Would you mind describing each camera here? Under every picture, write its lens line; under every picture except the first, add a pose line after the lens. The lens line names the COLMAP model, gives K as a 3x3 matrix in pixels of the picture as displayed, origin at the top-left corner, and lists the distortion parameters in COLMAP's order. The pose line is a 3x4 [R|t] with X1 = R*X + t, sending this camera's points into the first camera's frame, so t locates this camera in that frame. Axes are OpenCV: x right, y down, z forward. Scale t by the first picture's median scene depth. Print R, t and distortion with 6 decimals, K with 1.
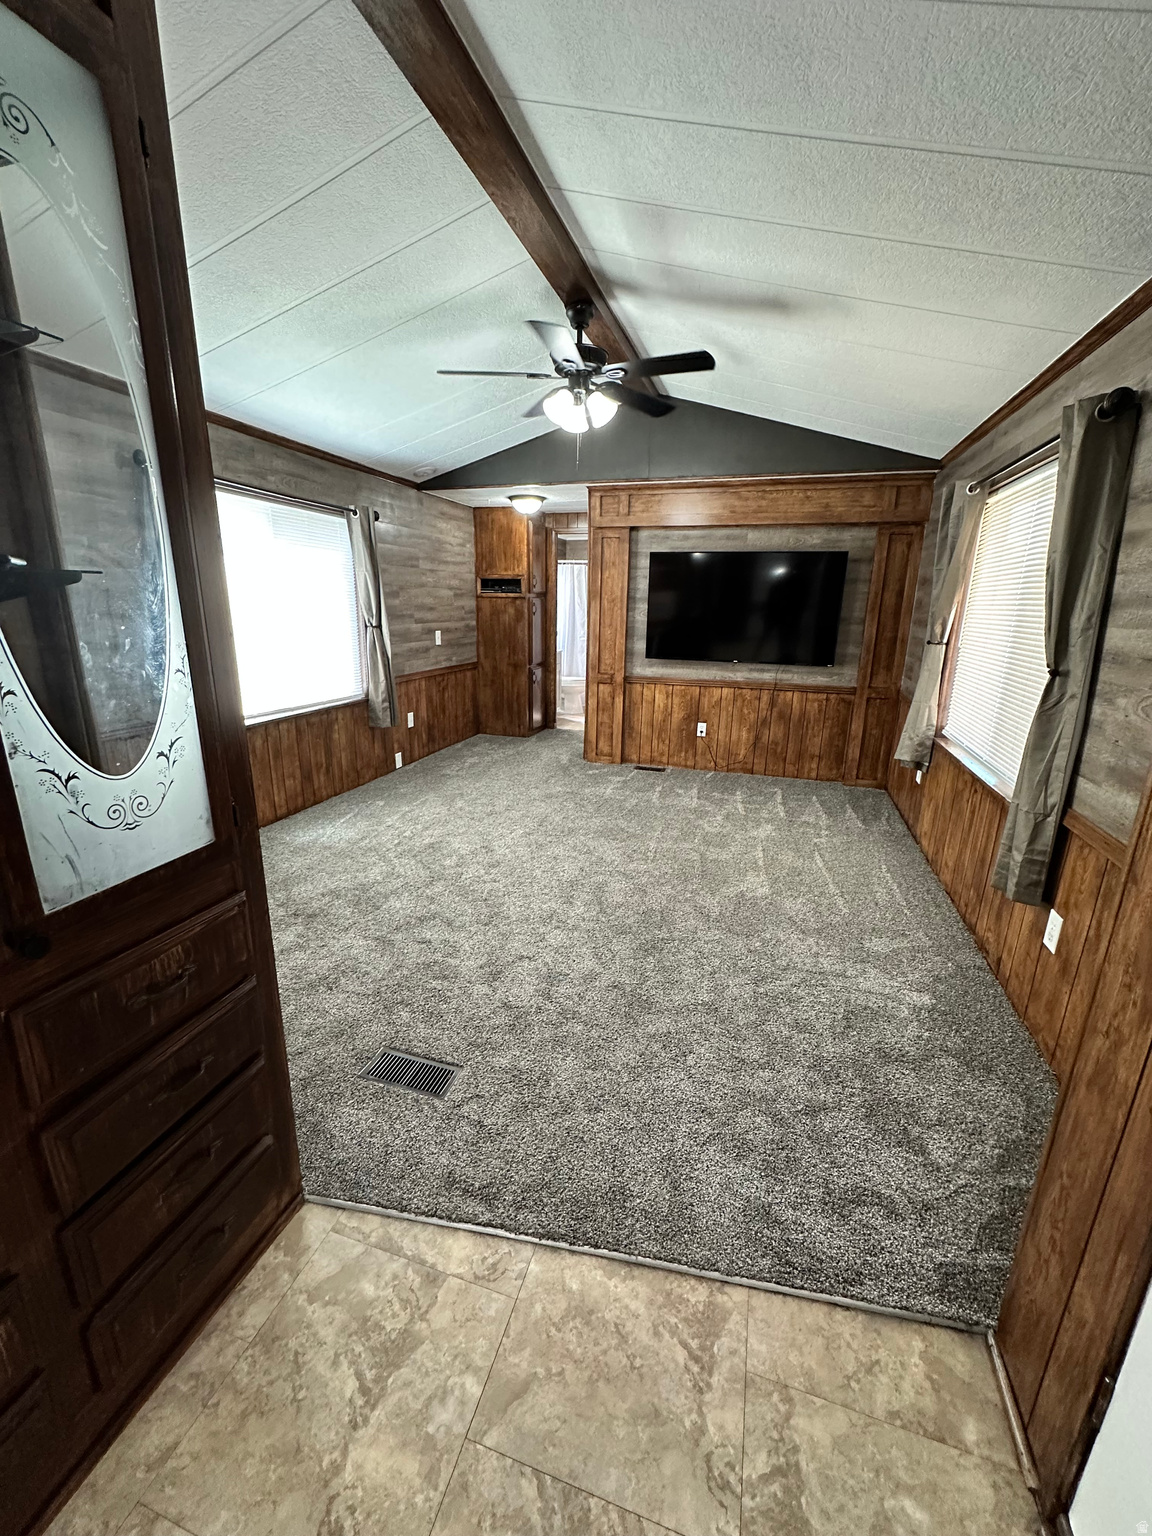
lens RADIAL K [[612.7, 0, 576.0], [0, 612.7, 768.0], [0, 0, 1]] dist [-0.003602, 0.000638]
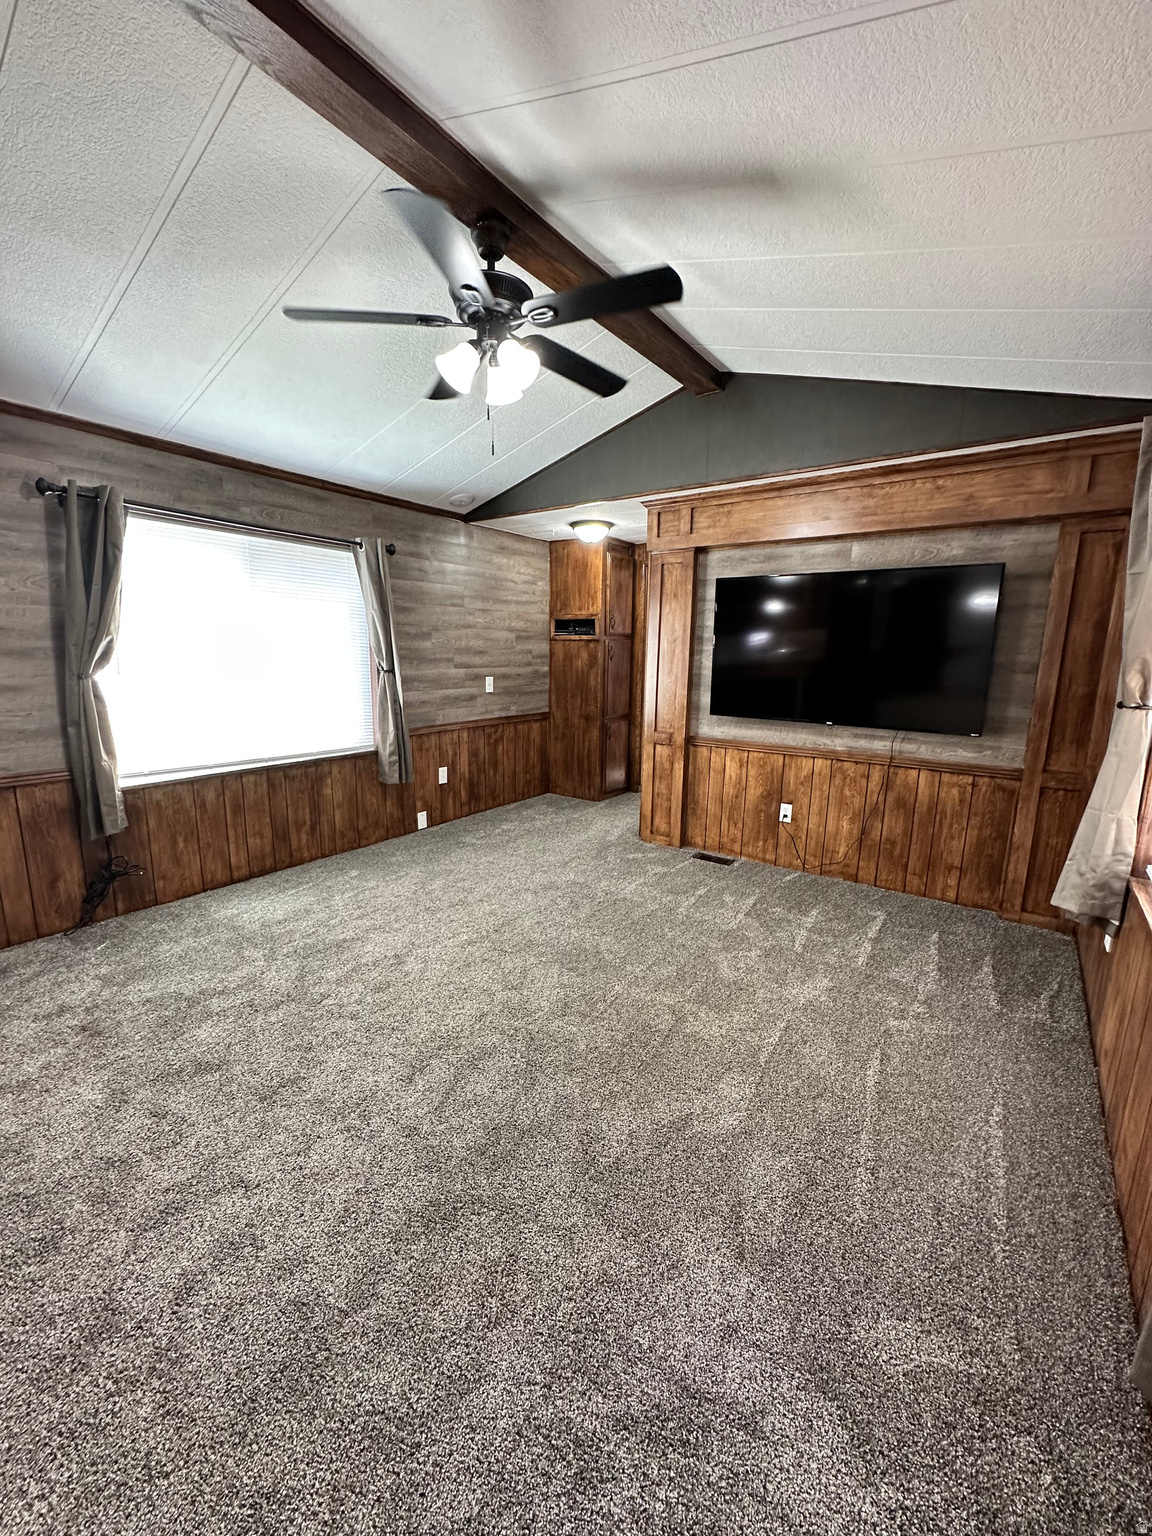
lens RADIAL K [[612.7, 0, 576.0], [0, 612.7, 768.0], [0, 0, 1]] dist [-0.003602, 0.000638]
pose [[0.947935, 0.057392, -0.313251, 0.210141], [-0.081055, 0.994714, -0.063035, -0.053892], [0.307978, 0.085144, 0.947576, 0.240298]]
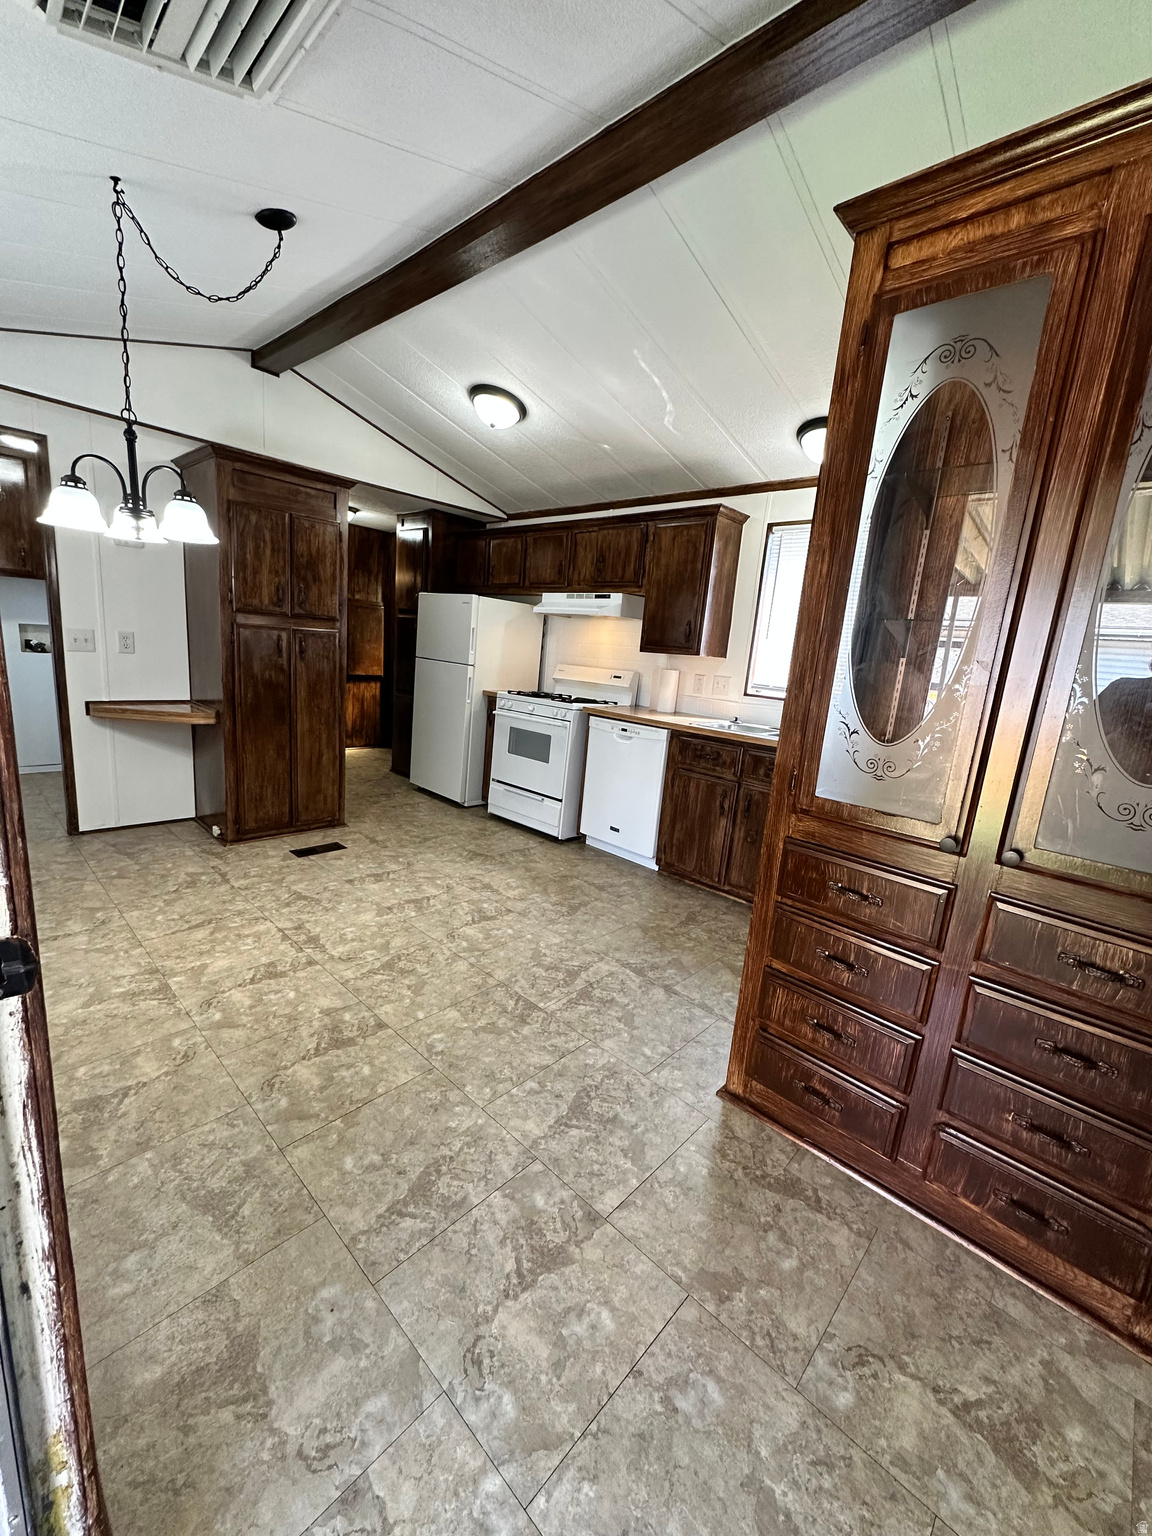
lens RADIAL K [[612.7, 0, 576.0], [0, 612.7, 768.0], [0, 0, 1]] dist [-0.003602, 0.000638]
pose [[-0.436556, 0.126937, -0.890677, 0.158130], [-0.320962, 0.902880, 0.285992, -0.000081], [0.840478, 0.410725, -0.353415, 0.089503]]
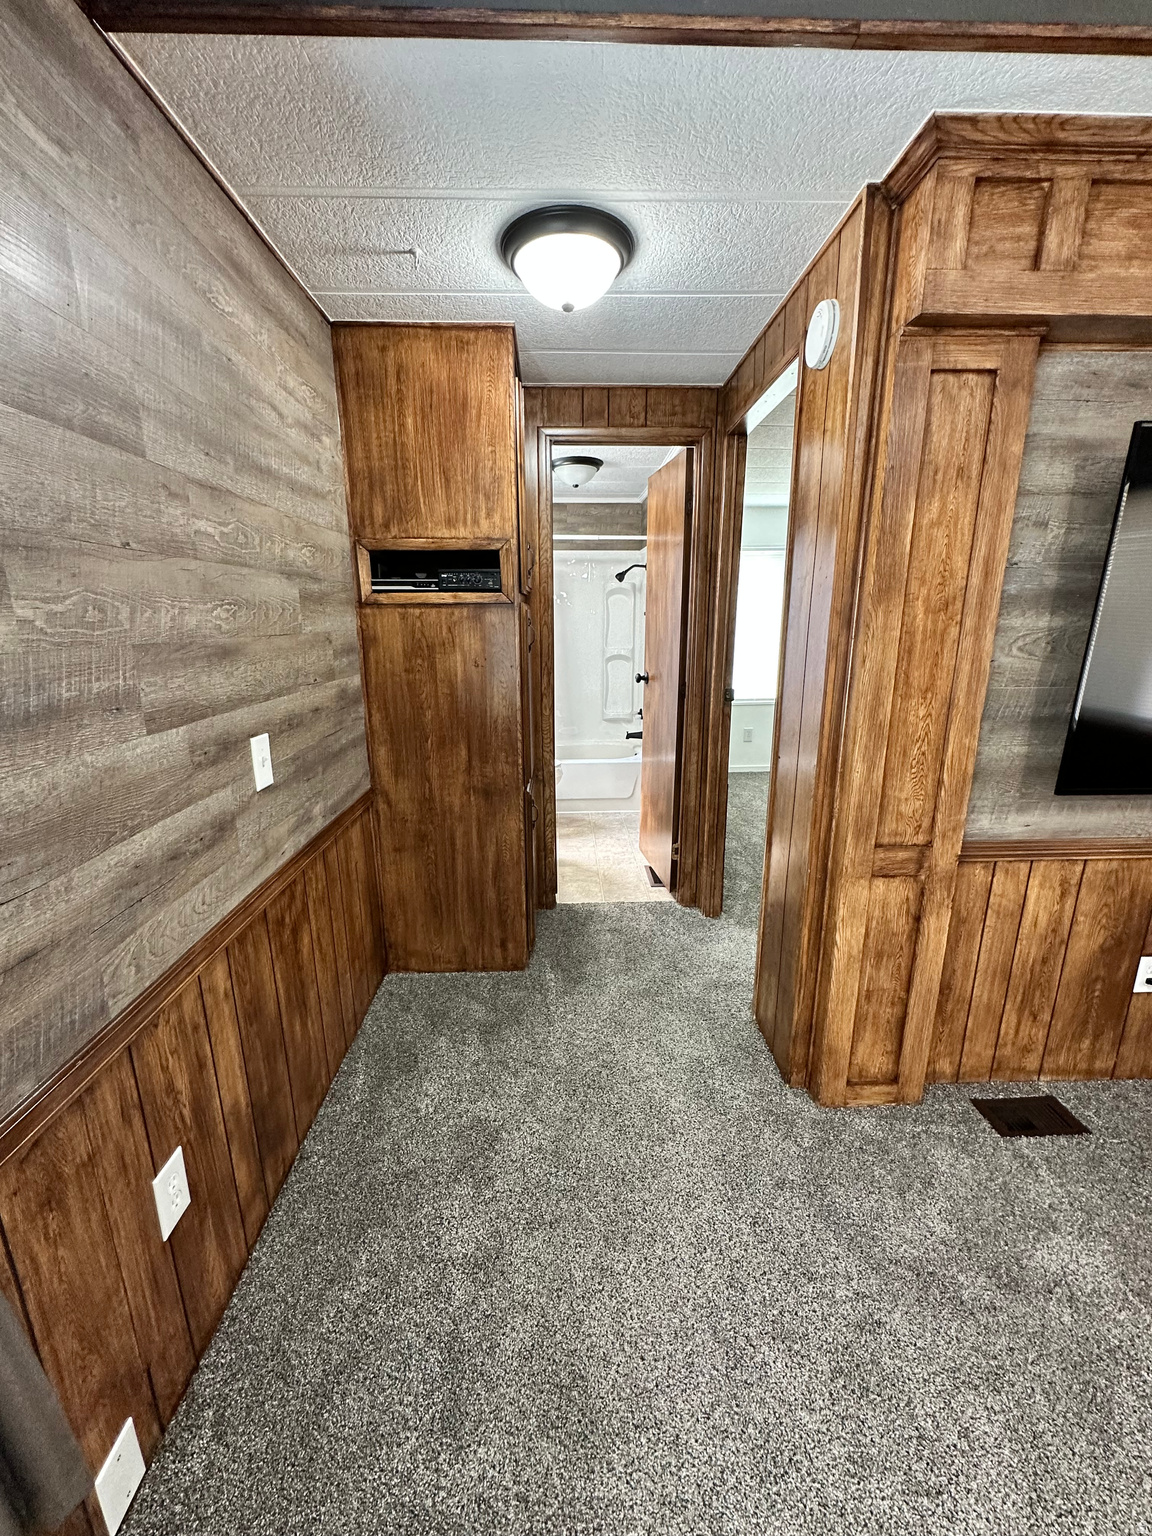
lens RADIAL K [[612.7, 0, 576.0], [0, 612.7, 768.0], [0, 0, 1]] dist [-0.003602, 0.000638]
pose [[0.944616, -0.097784, 0.313271, -0.211795], [0.103745, 0.994601, -0.002374, -0.228685], [-0.311348, 0.034743, 0.949661, 0.835710]]
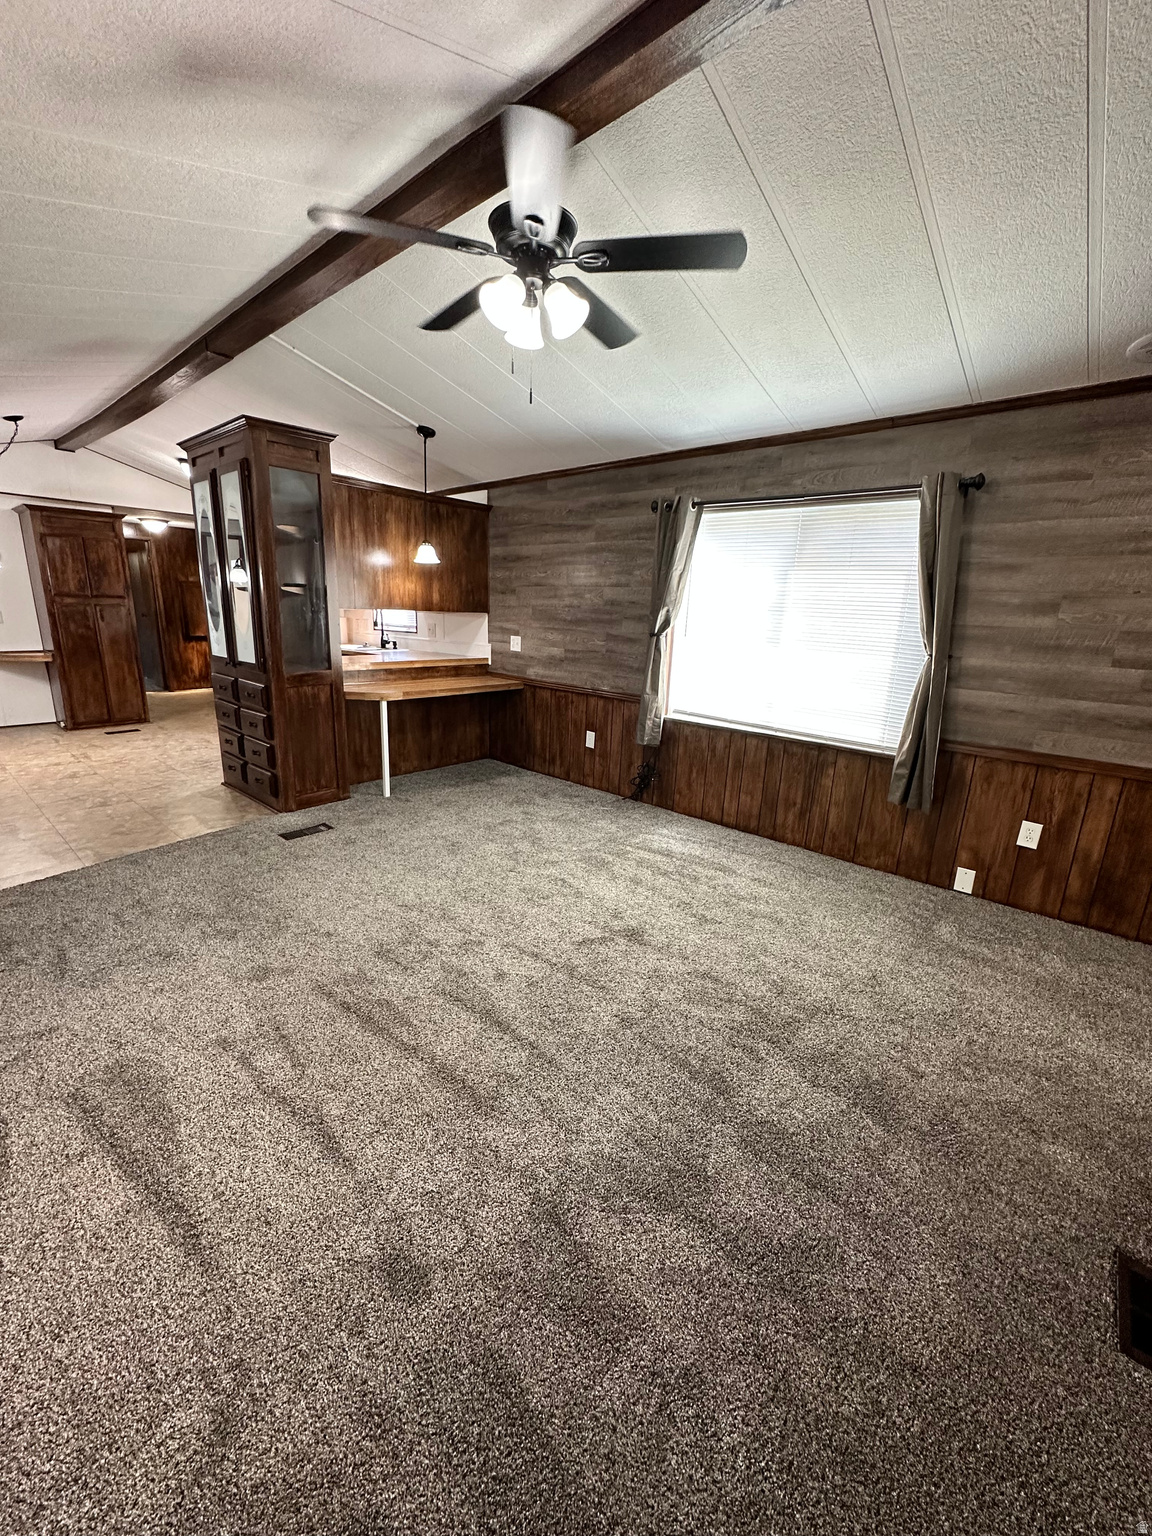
lens RADIAL K [[612.7, 0, 576.0], [0, 612.7, 768.0], [0, 0, 1]] dist [-0.003602, 0.000638]
pose [[-0.412671, 0.200550, -0.888528, 0.415609], [-0.276600, 0.901809, 0.332013, -0.224092], [0.867868, 0.382779, -0.316678, 0.881060]]
